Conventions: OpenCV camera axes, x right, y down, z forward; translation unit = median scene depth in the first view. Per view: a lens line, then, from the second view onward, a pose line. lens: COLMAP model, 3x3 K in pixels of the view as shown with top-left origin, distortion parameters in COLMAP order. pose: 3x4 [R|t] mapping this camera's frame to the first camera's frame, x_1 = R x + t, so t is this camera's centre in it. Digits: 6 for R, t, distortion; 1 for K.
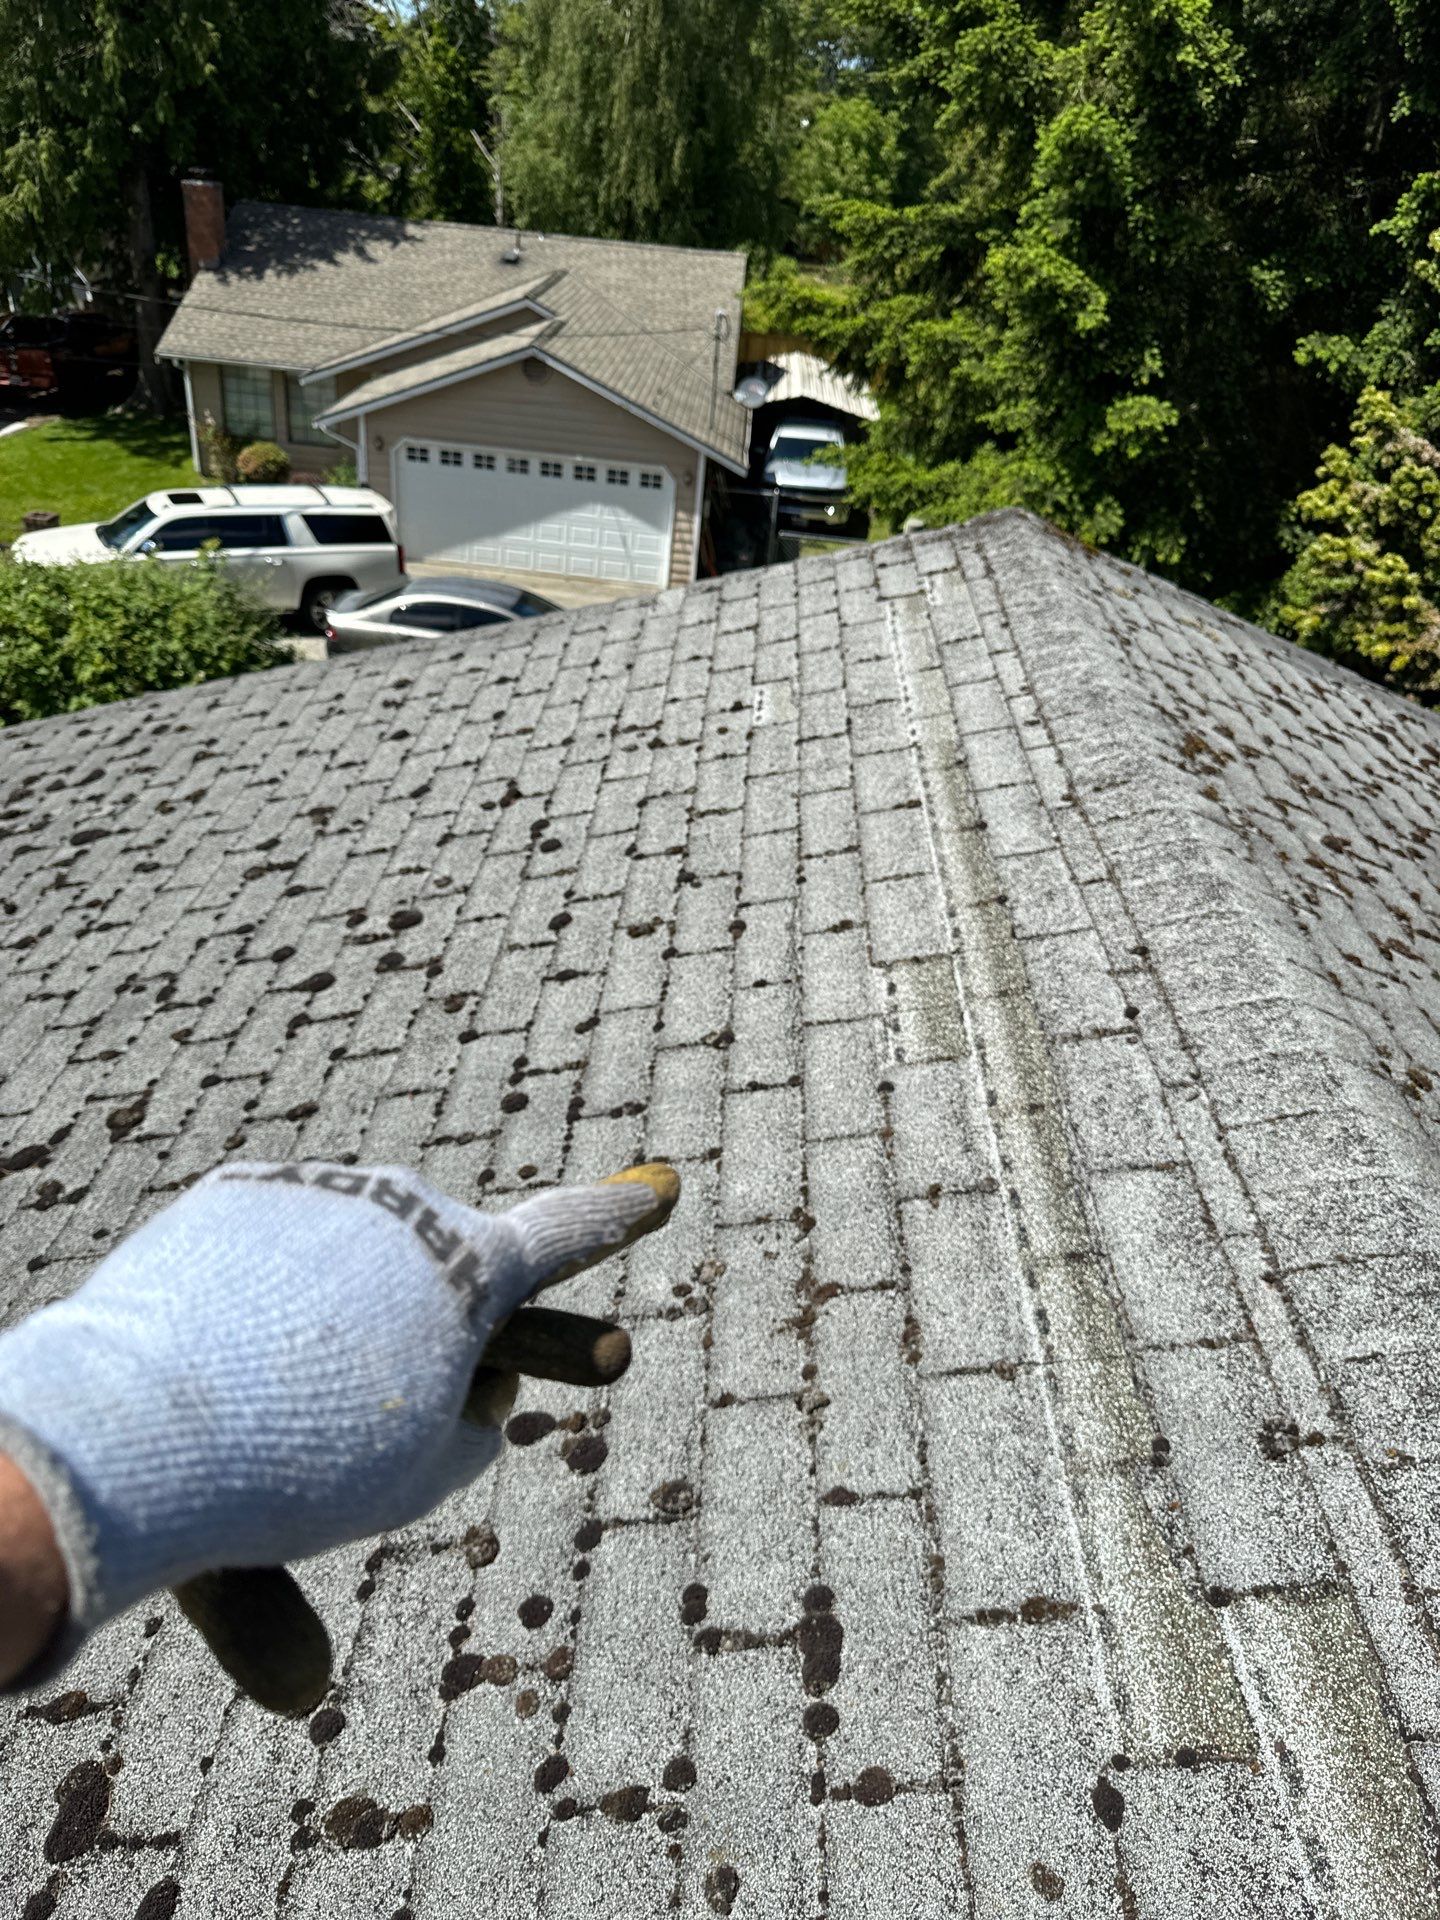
lens RADIAL K [[1346.1, 0, 720.0], [0, 1346.1, 960.0], [0, 0, 1]] dist [0.048791, -0.043975]
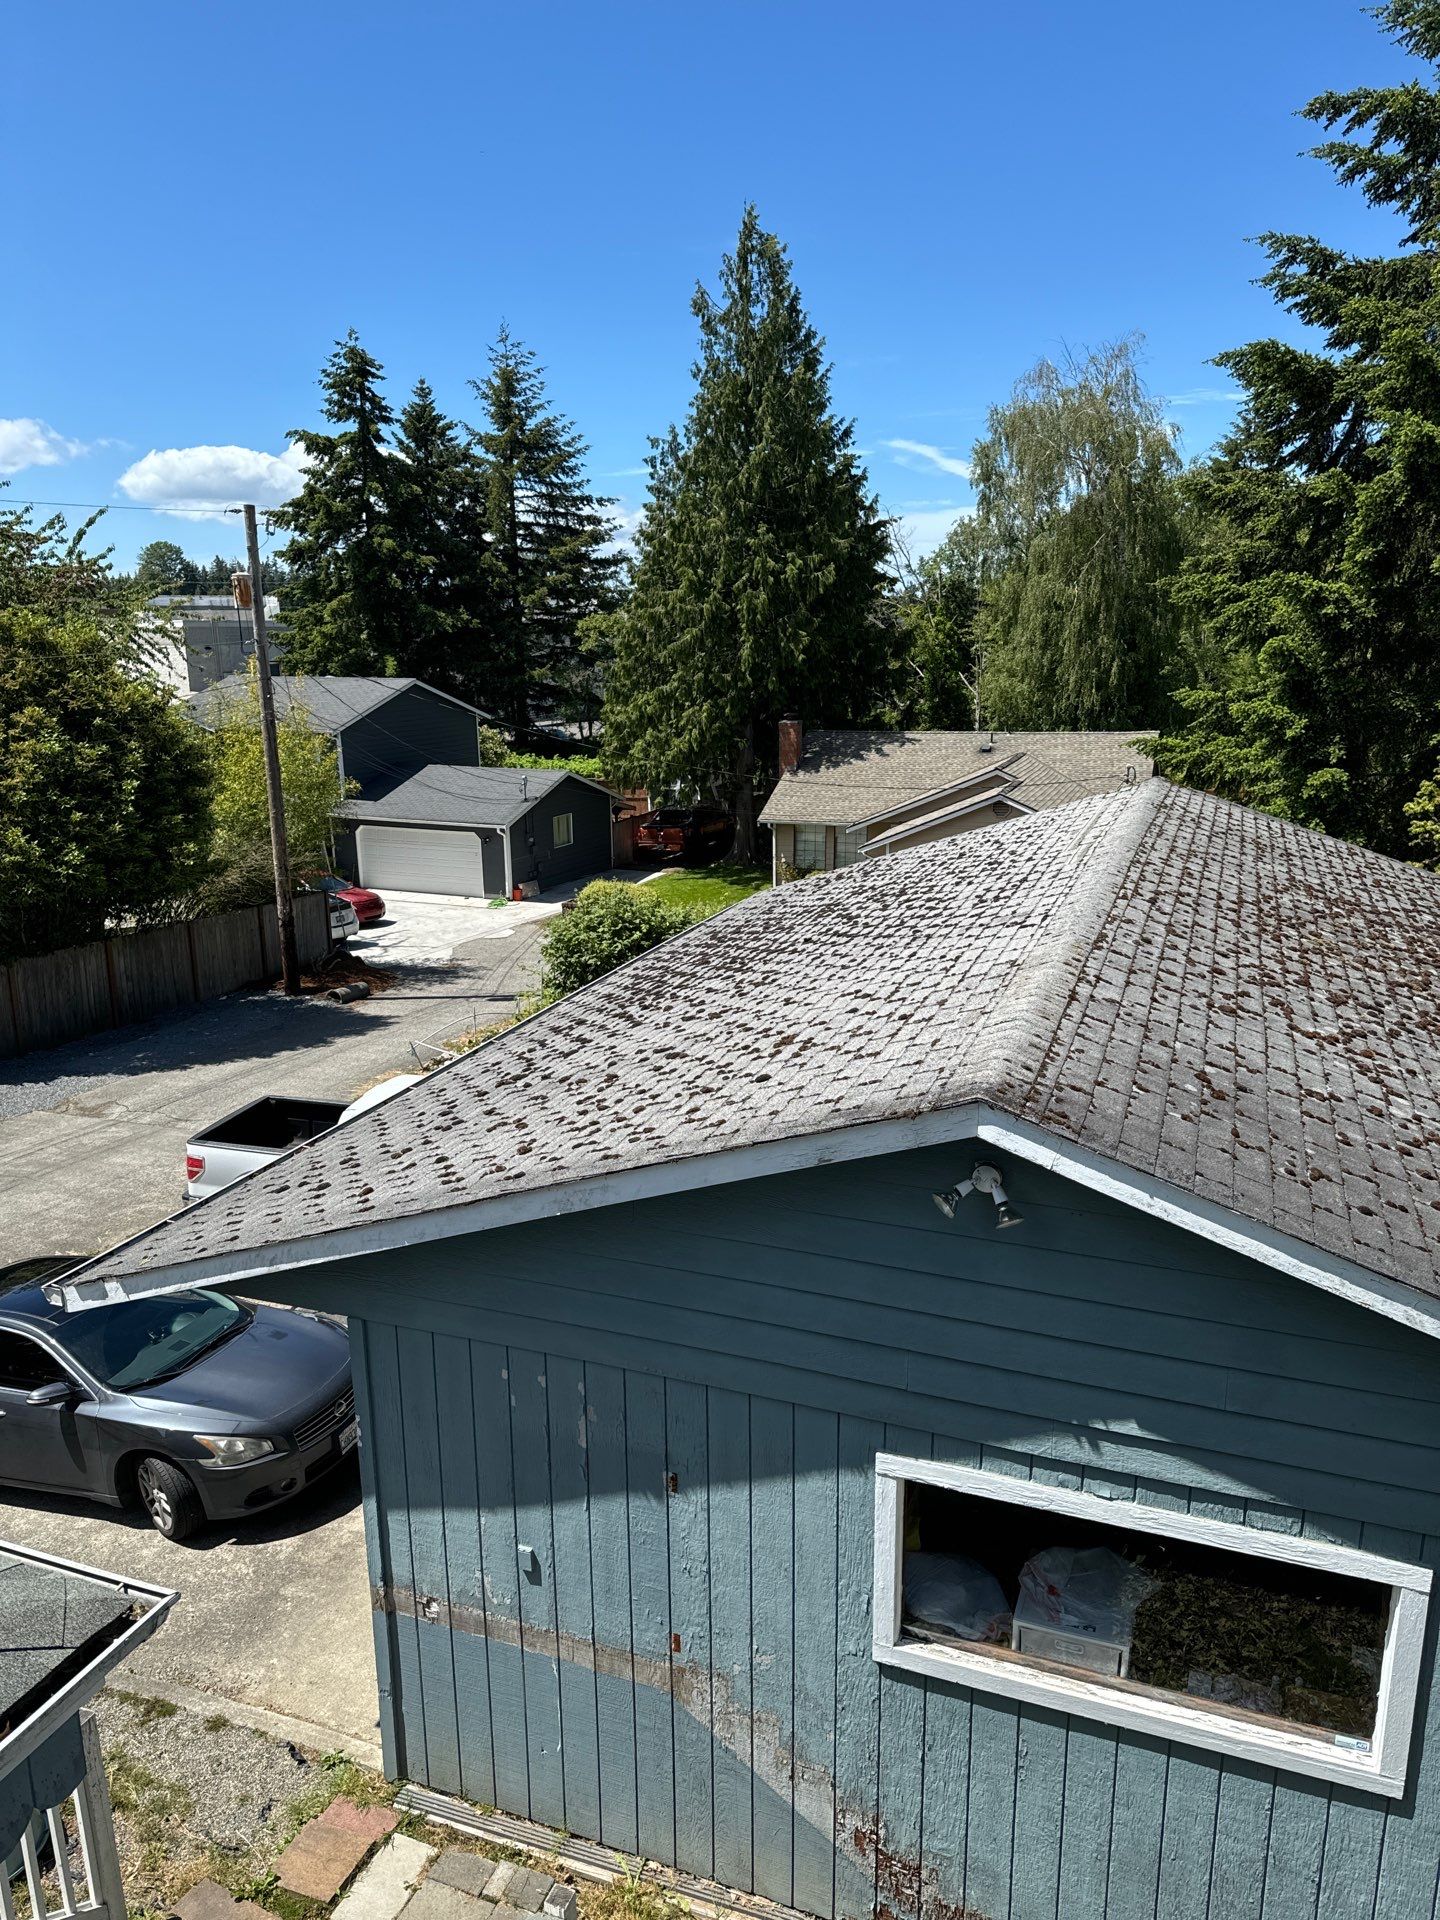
lens RADIAL K [[1328.4, 0, 712.9], [0, 1328.4, 981.0], [0, 0, 1]] dist [0.185995, -0.336133]
pose [[0.942805, -0.020138, -0.332736, 0.048798], [-0.085152, 0.950508, -0.298803, 0.192761], [0.322286, 0.310046, 0.894429, -0.331951]]
